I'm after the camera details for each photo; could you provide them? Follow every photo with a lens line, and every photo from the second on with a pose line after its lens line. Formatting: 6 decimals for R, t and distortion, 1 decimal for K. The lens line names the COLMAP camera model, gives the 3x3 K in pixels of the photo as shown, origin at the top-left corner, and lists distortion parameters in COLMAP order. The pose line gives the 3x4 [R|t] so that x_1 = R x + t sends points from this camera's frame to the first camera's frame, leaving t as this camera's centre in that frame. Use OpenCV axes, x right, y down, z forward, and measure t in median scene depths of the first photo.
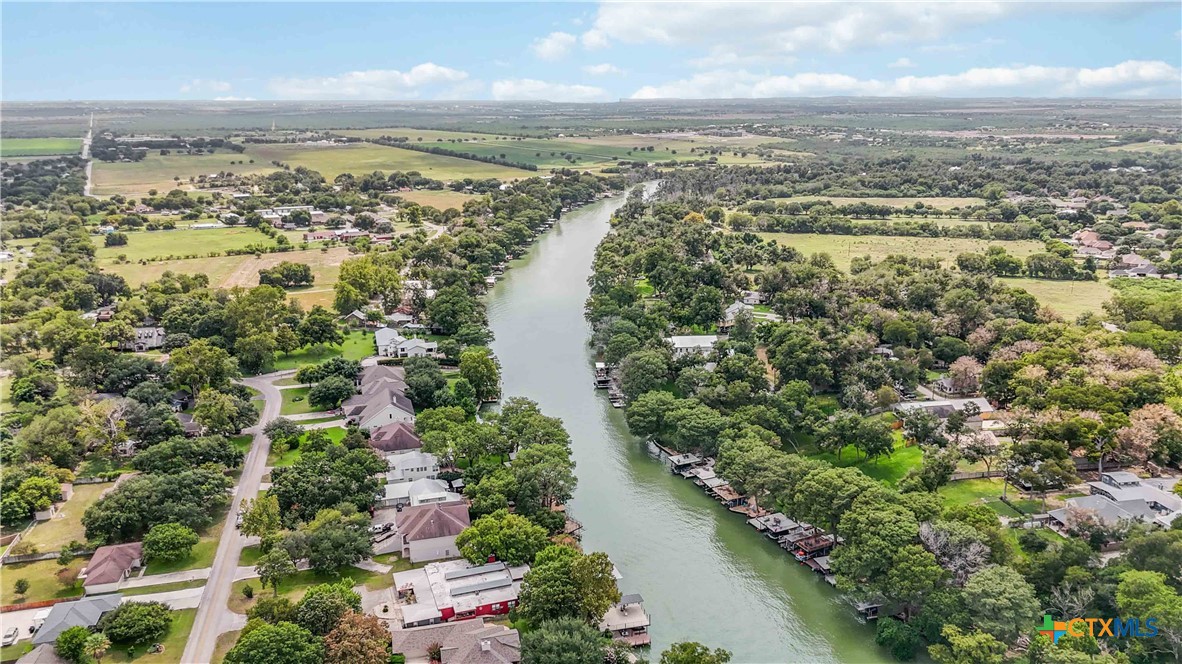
lens RADIAL K [[874.5, 0, 591.0], [0, 874.5, 332.0], [0, 0, 1]] dist [0.064757, -0.065168]
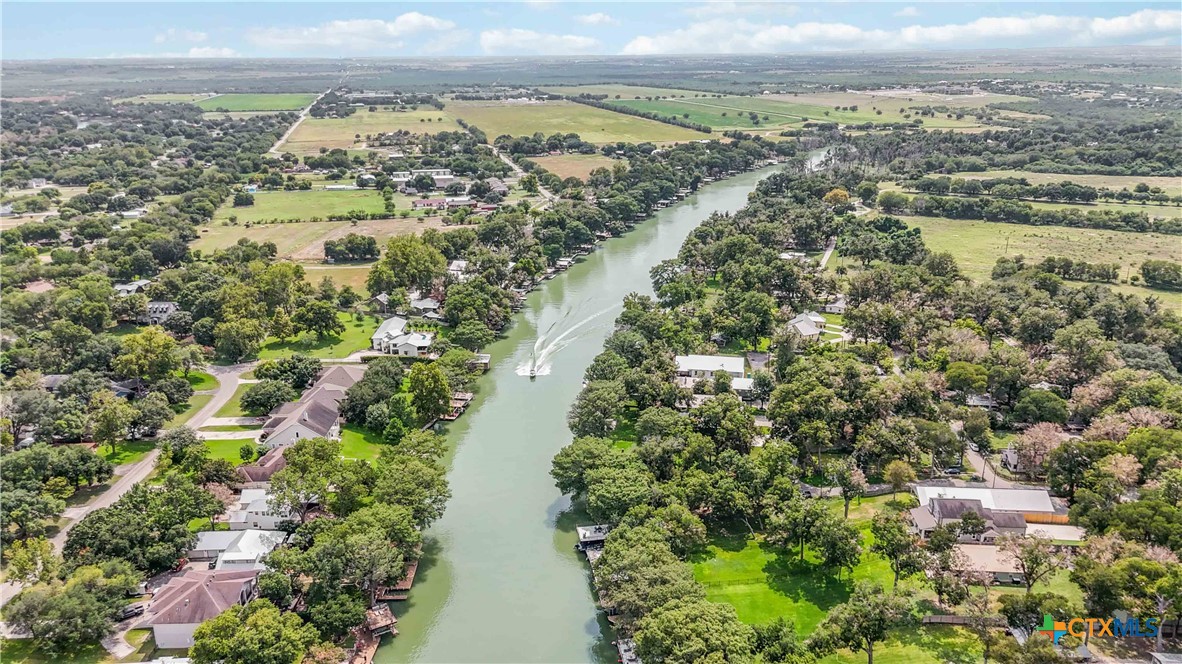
lens RADIAL K [[874.5, 0, 591.0], [0, 874.5, 332.0], [0, 0, 1]] dist [0.064757, -0.065168]
pose [[0.966291, 0.073583, -0.246713, 0.082620], [-0.061501, 0.996516, 0.056334, -0.023179], [0.249999, -0.039262, 0.967450, 0.069999]]
